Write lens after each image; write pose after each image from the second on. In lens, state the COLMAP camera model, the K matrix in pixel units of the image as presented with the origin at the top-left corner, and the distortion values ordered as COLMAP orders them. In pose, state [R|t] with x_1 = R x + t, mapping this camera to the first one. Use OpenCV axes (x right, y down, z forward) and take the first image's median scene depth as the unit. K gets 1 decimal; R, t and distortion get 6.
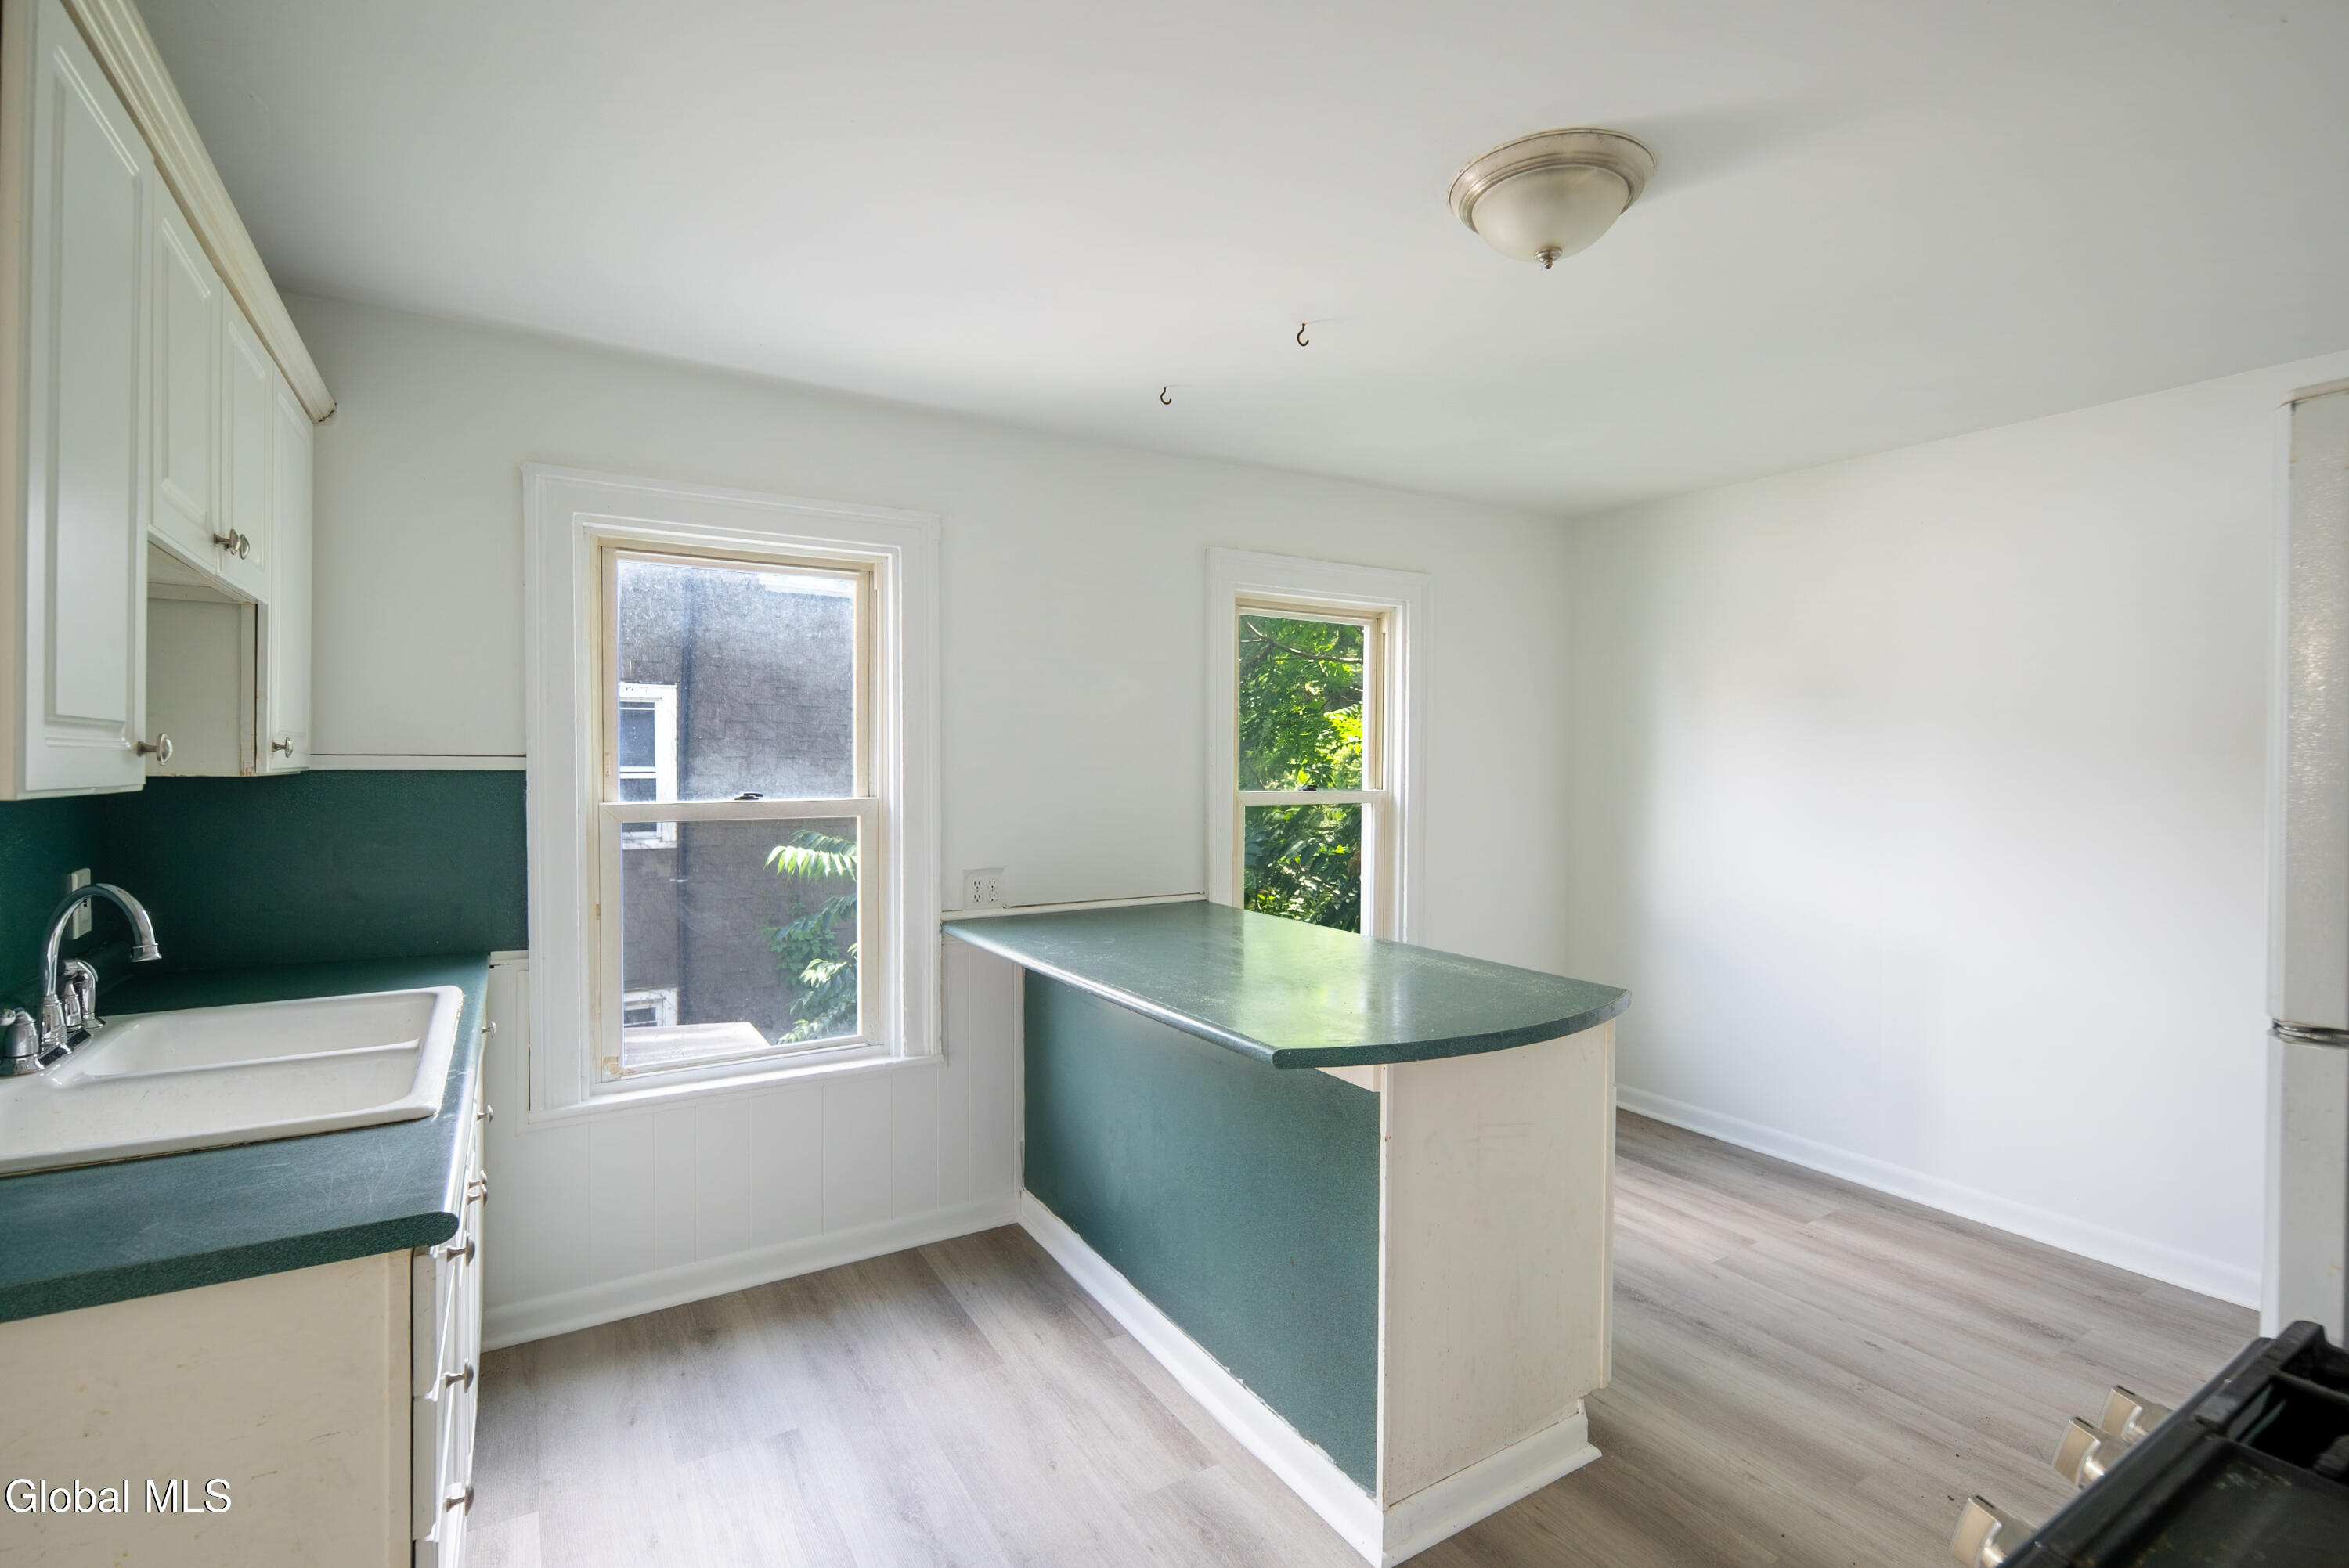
lens RADIAL K [[1067.8, 0, 1173.4], [0, 1067.8, 755.8], [0, 0, 1]] dist [-0.000264, -0.000095]
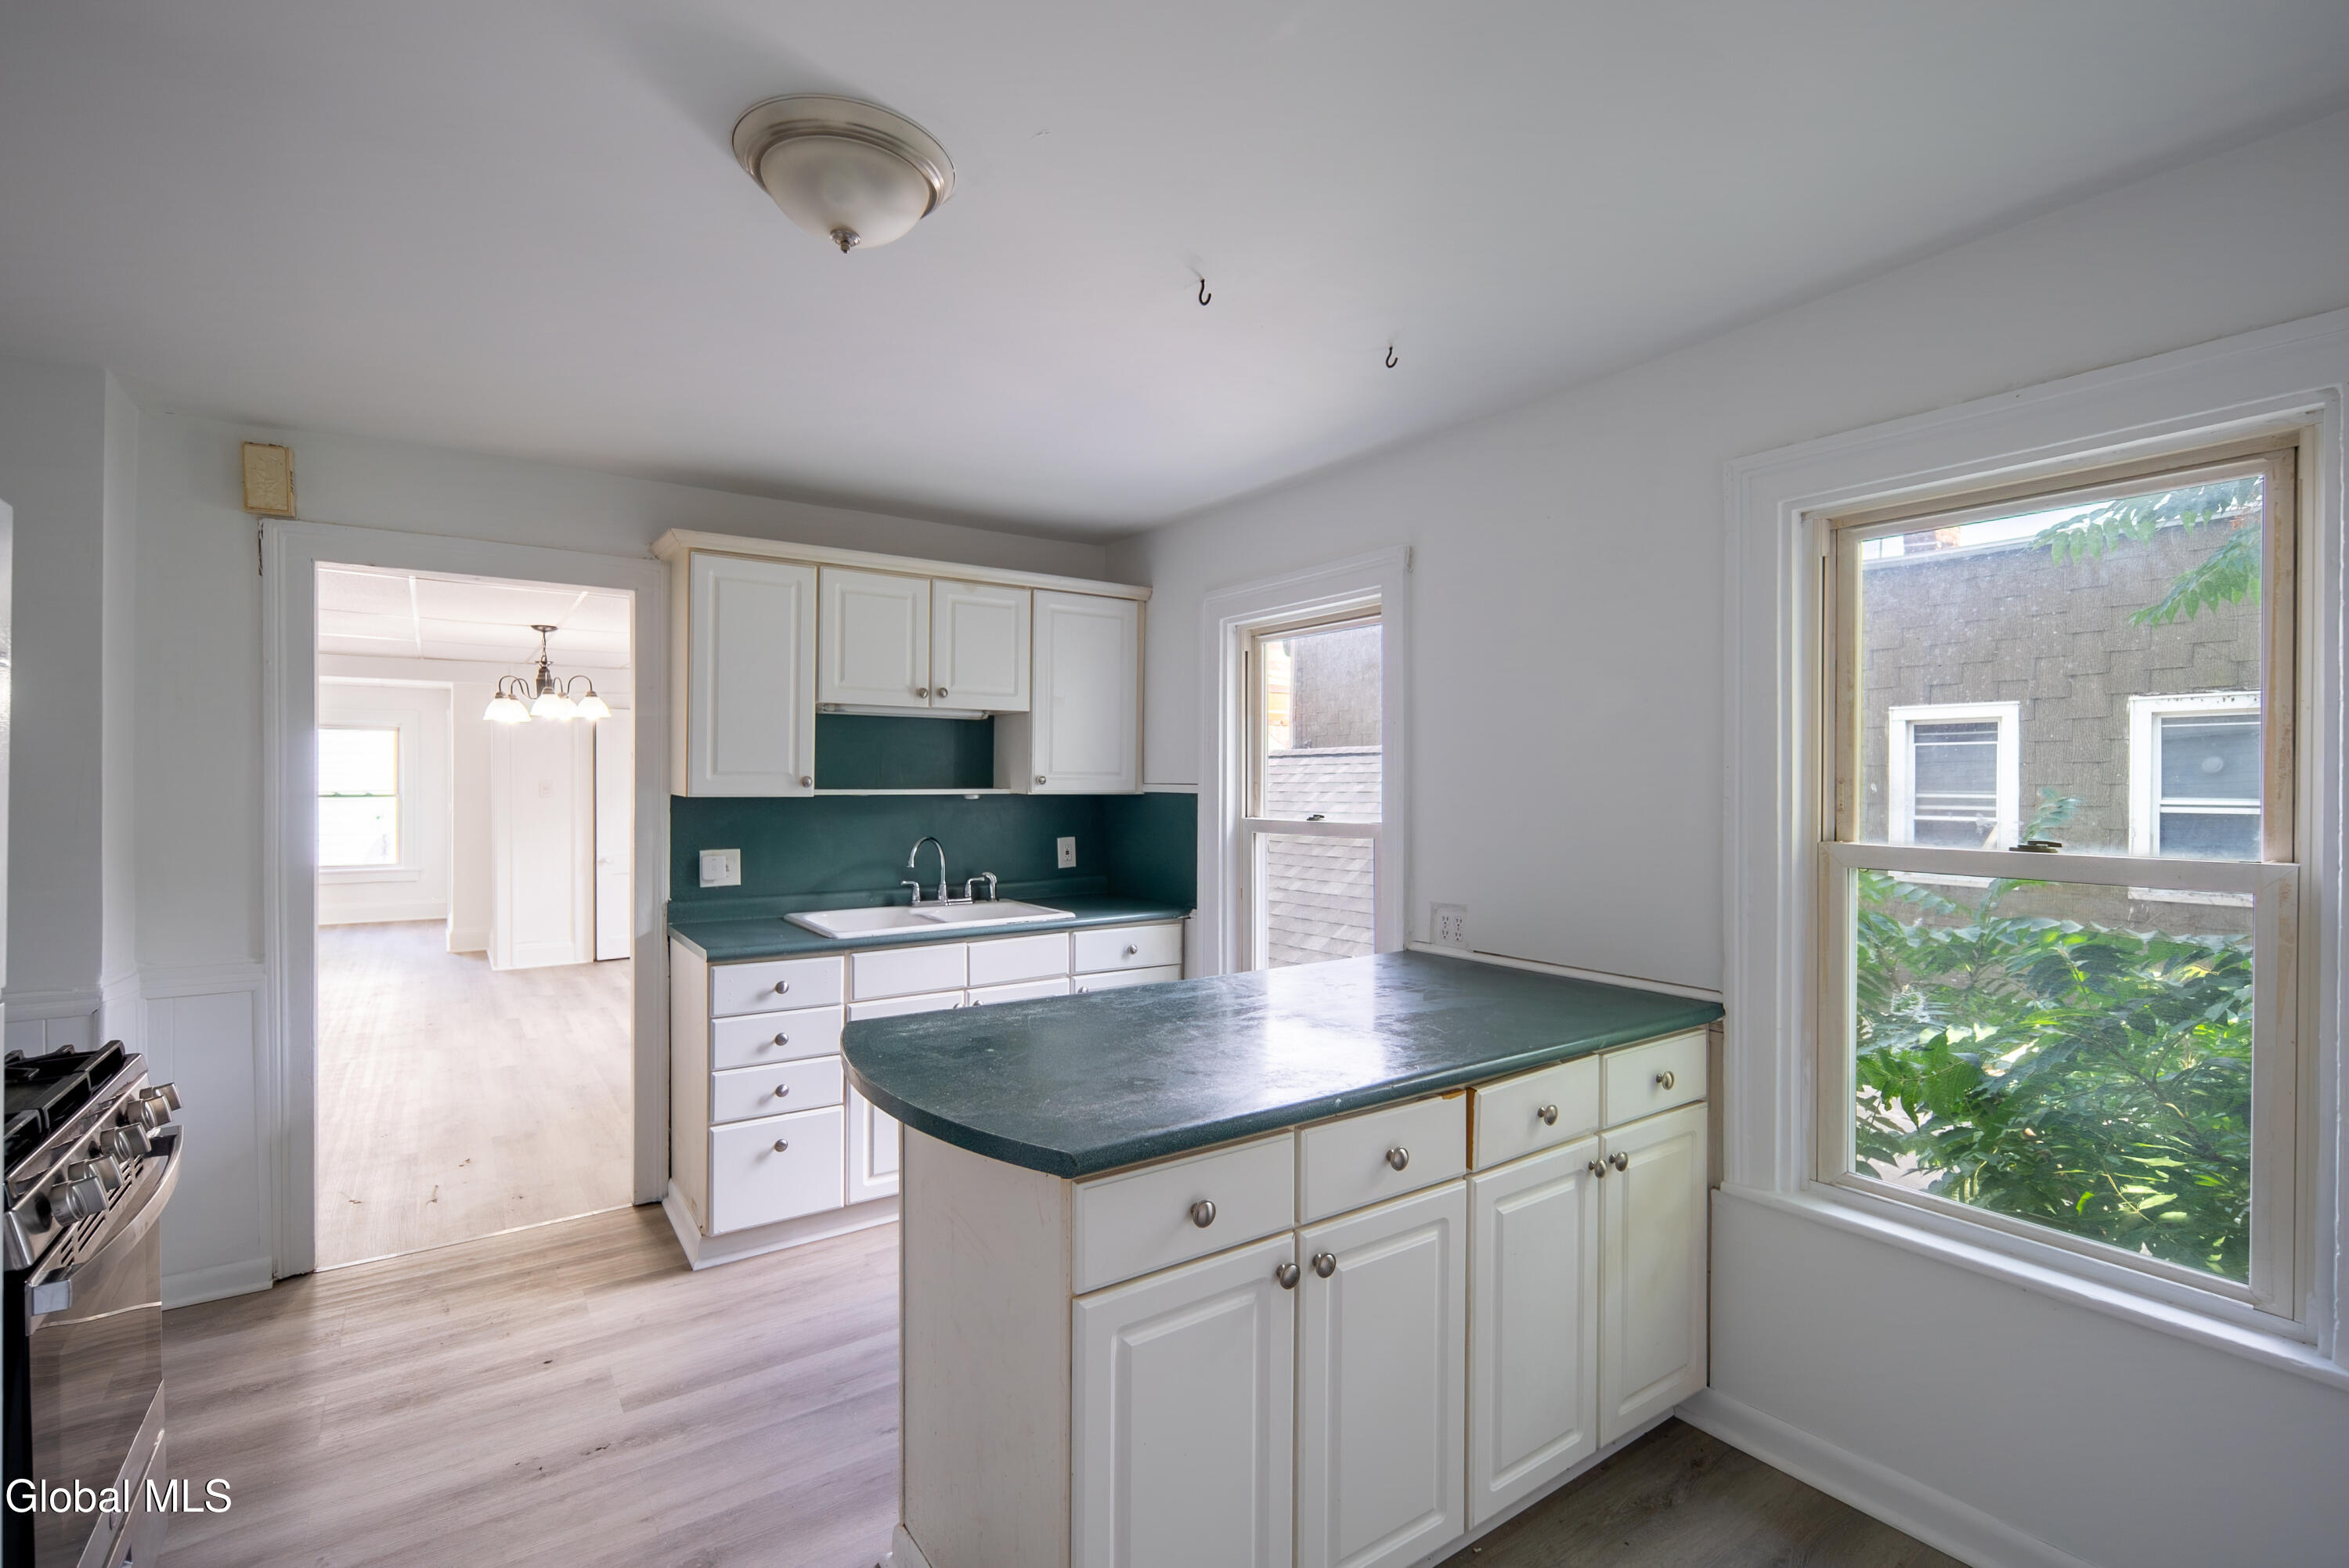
lens RADIAL K [[1064.4, 0, 1177.1], [0, 1064.4, 792.1], [0, 0, 1]] dist [-0.000058, -0.000269]
pose [[0.057461, 0.002892, -0.998344, 0.915035], [-0.002700, 0.999993, 0.002742, 0.006979], [0.998344, 0.002538, 0.057469, 0.875472]]
